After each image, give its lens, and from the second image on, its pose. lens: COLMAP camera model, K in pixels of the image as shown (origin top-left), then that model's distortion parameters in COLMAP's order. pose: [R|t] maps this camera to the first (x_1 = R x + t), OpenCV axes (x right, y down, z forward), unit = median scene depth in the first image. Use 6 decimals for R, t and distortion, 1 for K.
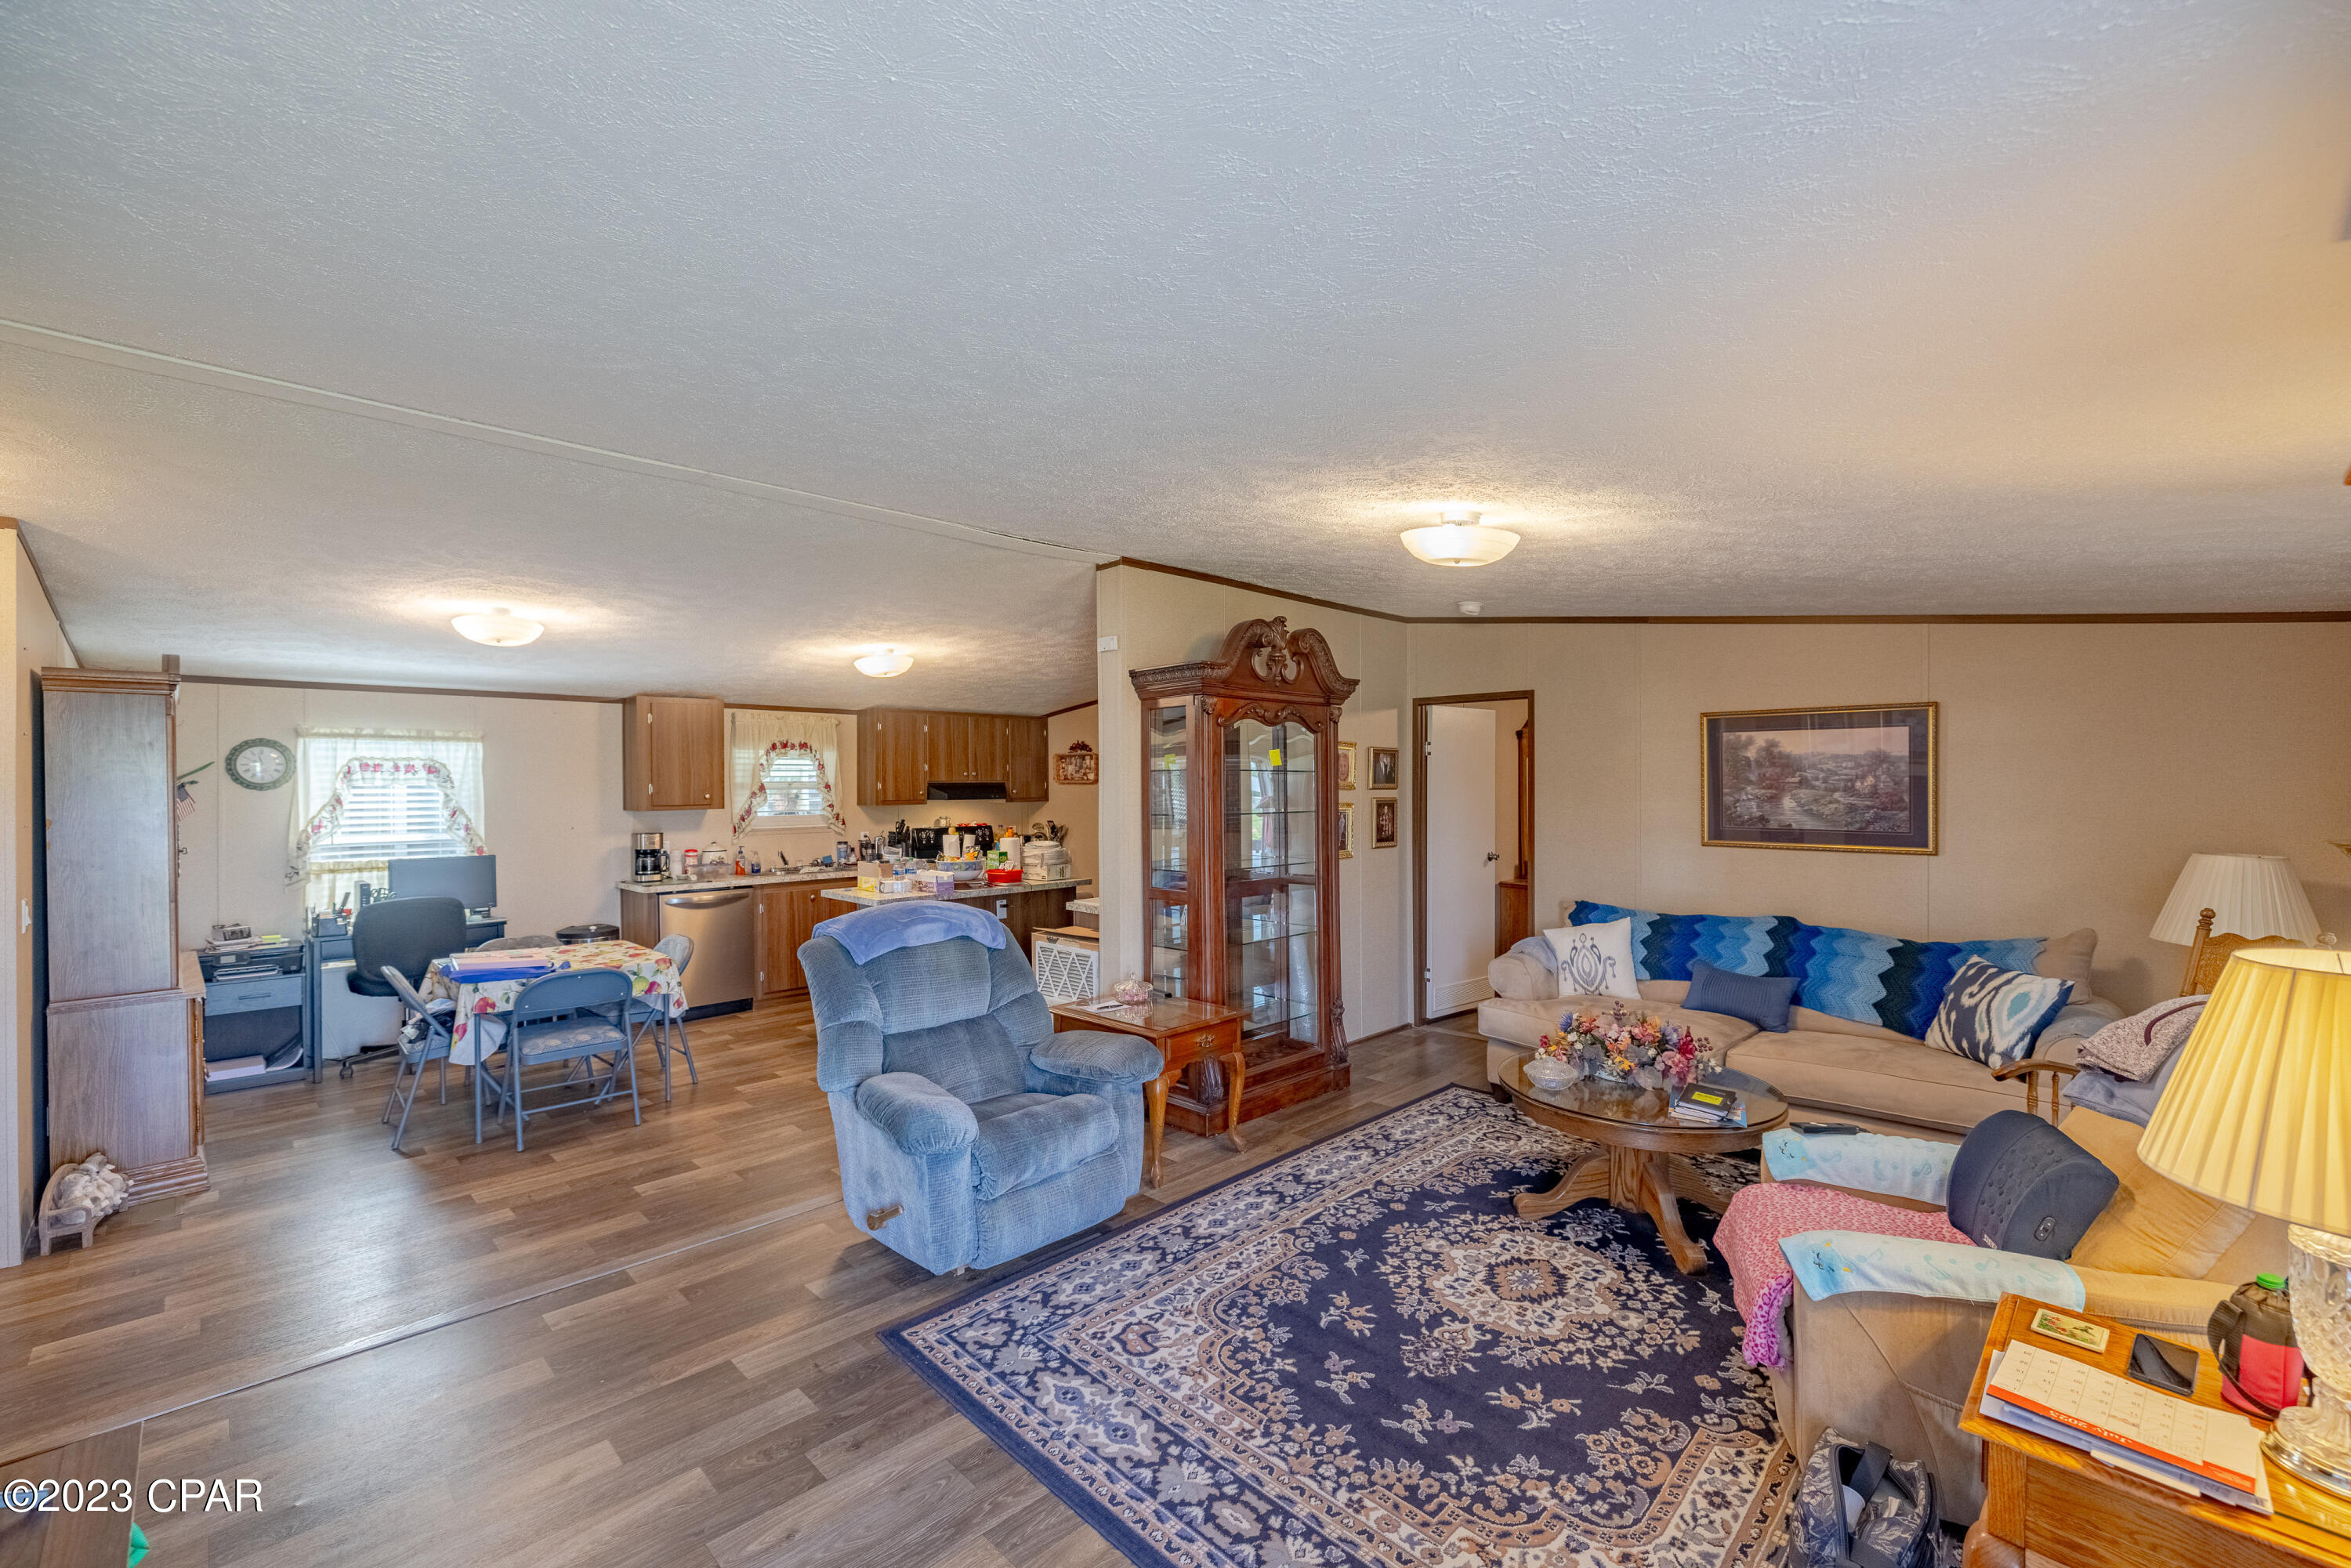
lens RADIAL K [[982.9, 0, 1170.1], [0, 982.9, 784.6], [0, 0, 1]] dist [-0.000216, 0.000211]
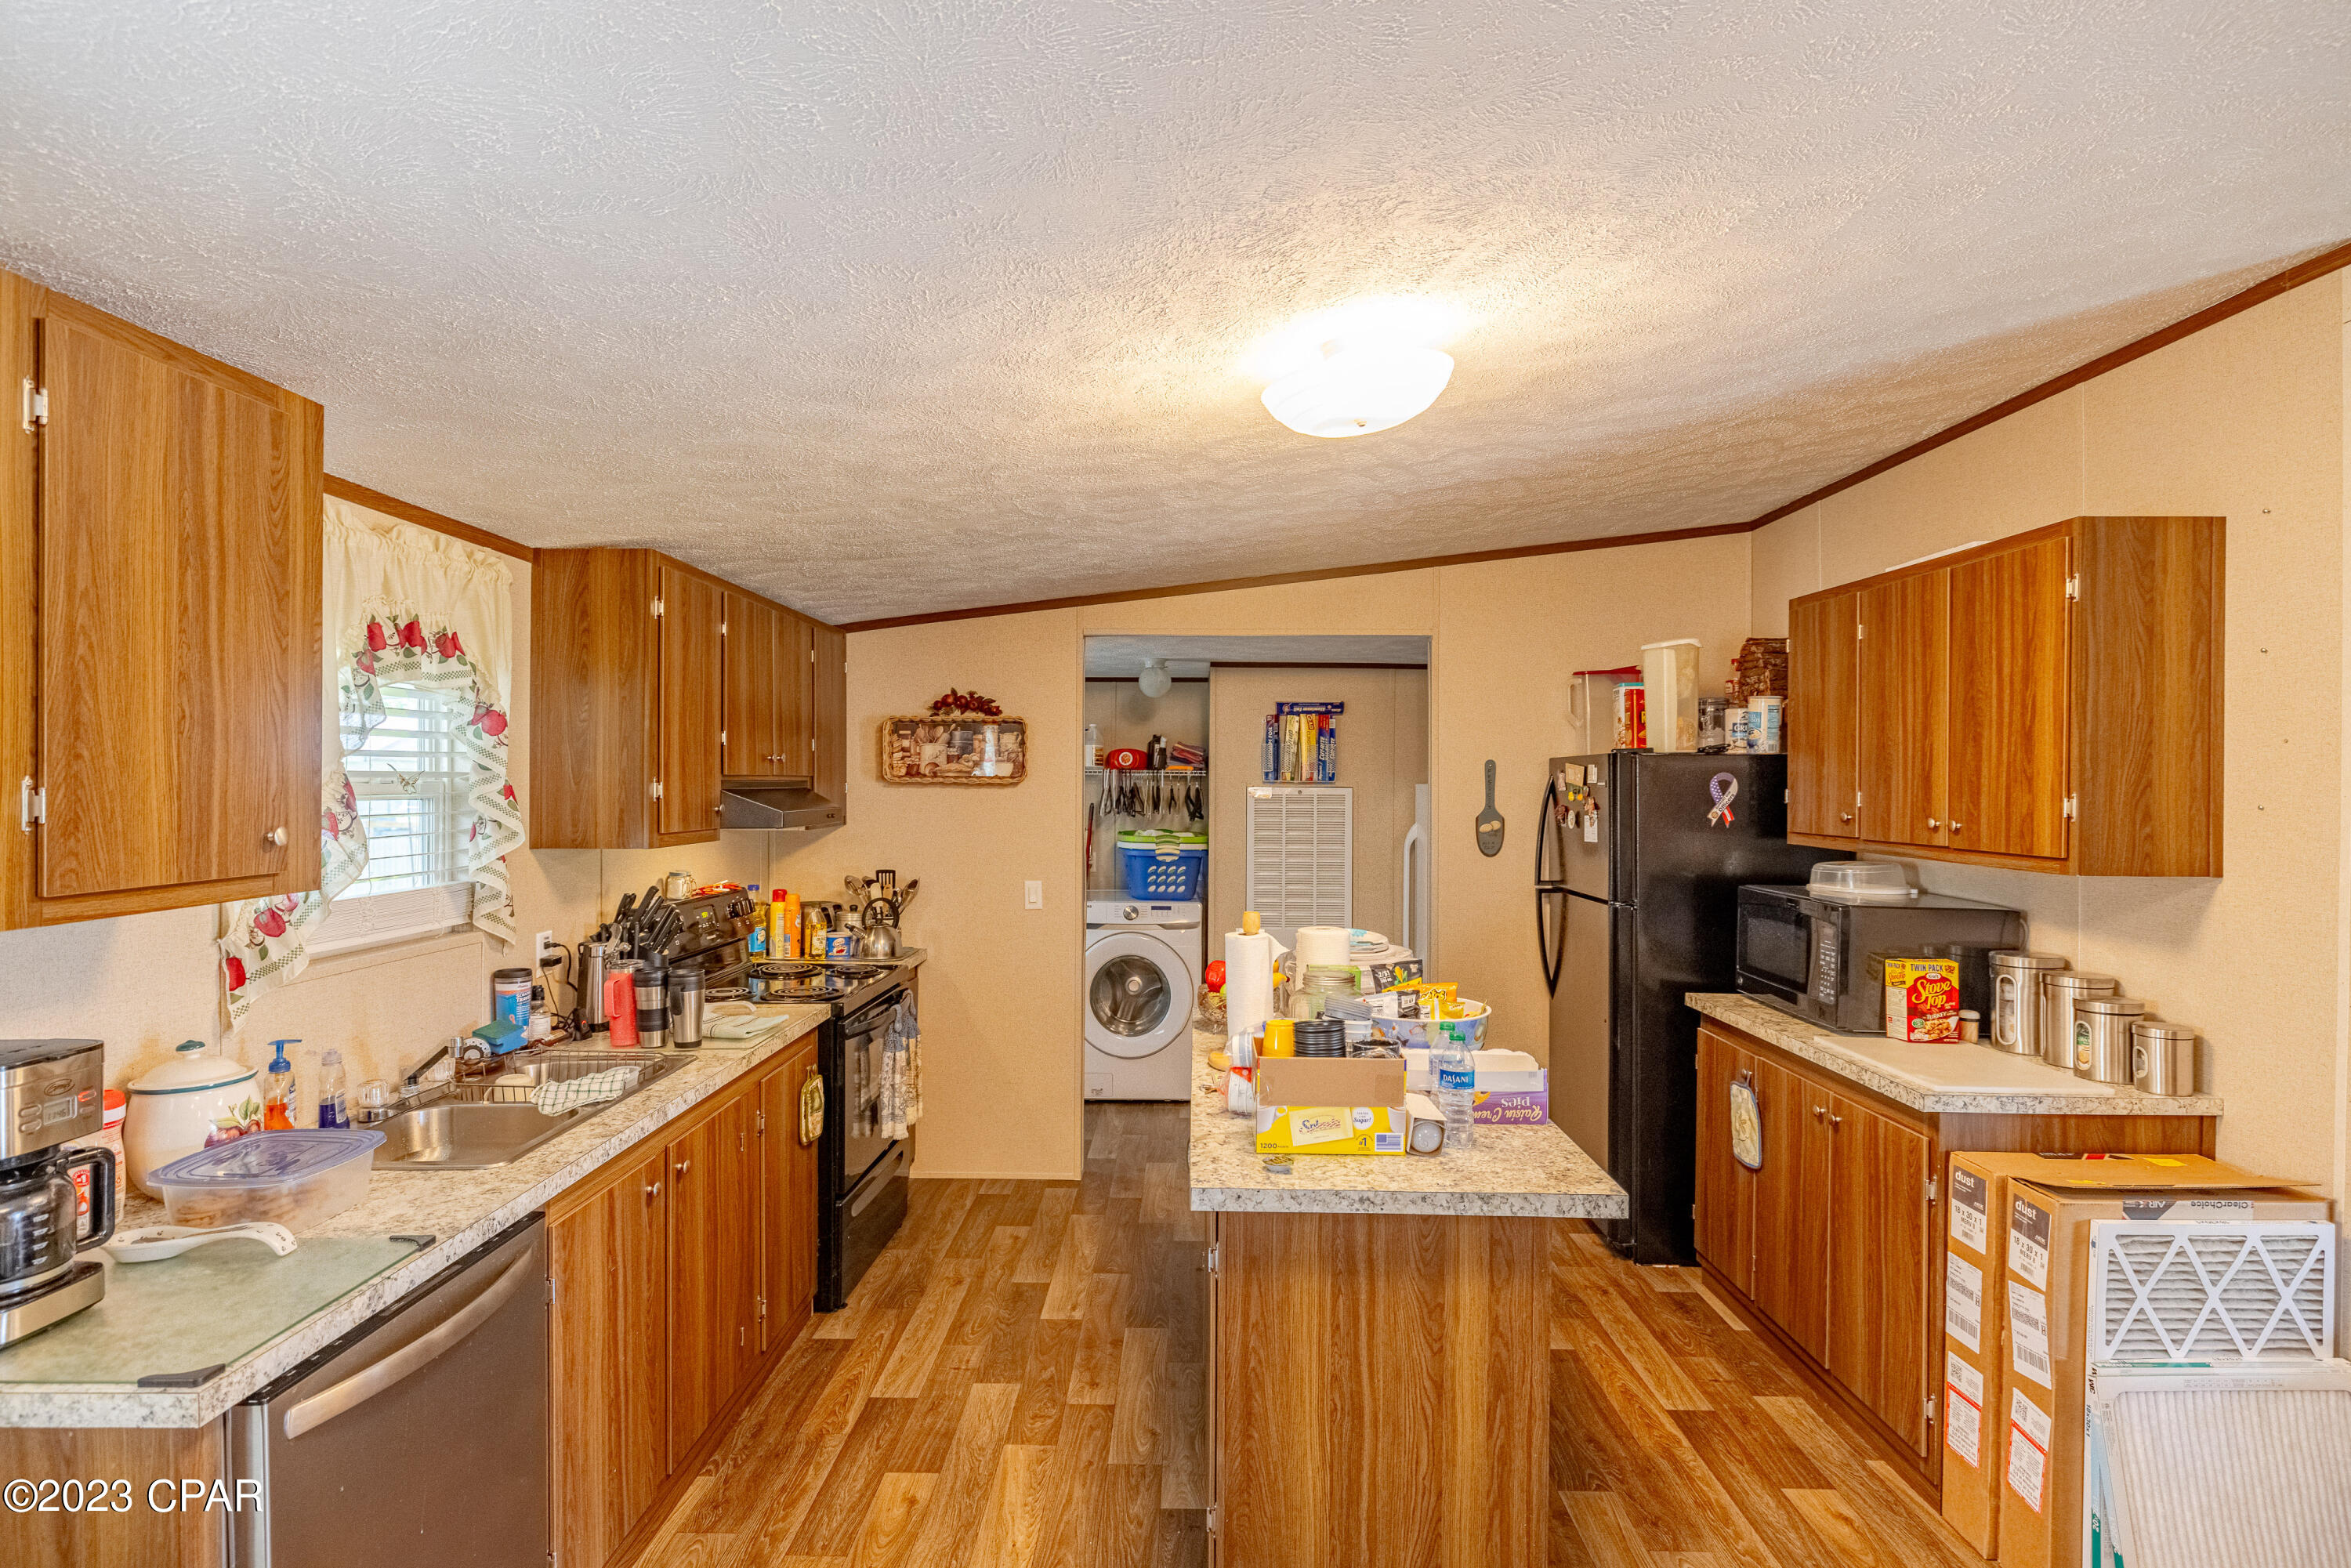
lens RADIAL K [[1196.7, 0, 1171.5], [0, 1196.7, 787.8], [0, 0, 1]] dist [-0.000113, 0.000672]
pose [[0.713423, 0.005612, 0.700711, -0.751216], [-0.007676, 0.999971, -0.000193, -0.000526], [-0.700692, -0.005241, 0.713445, 0.992899]]
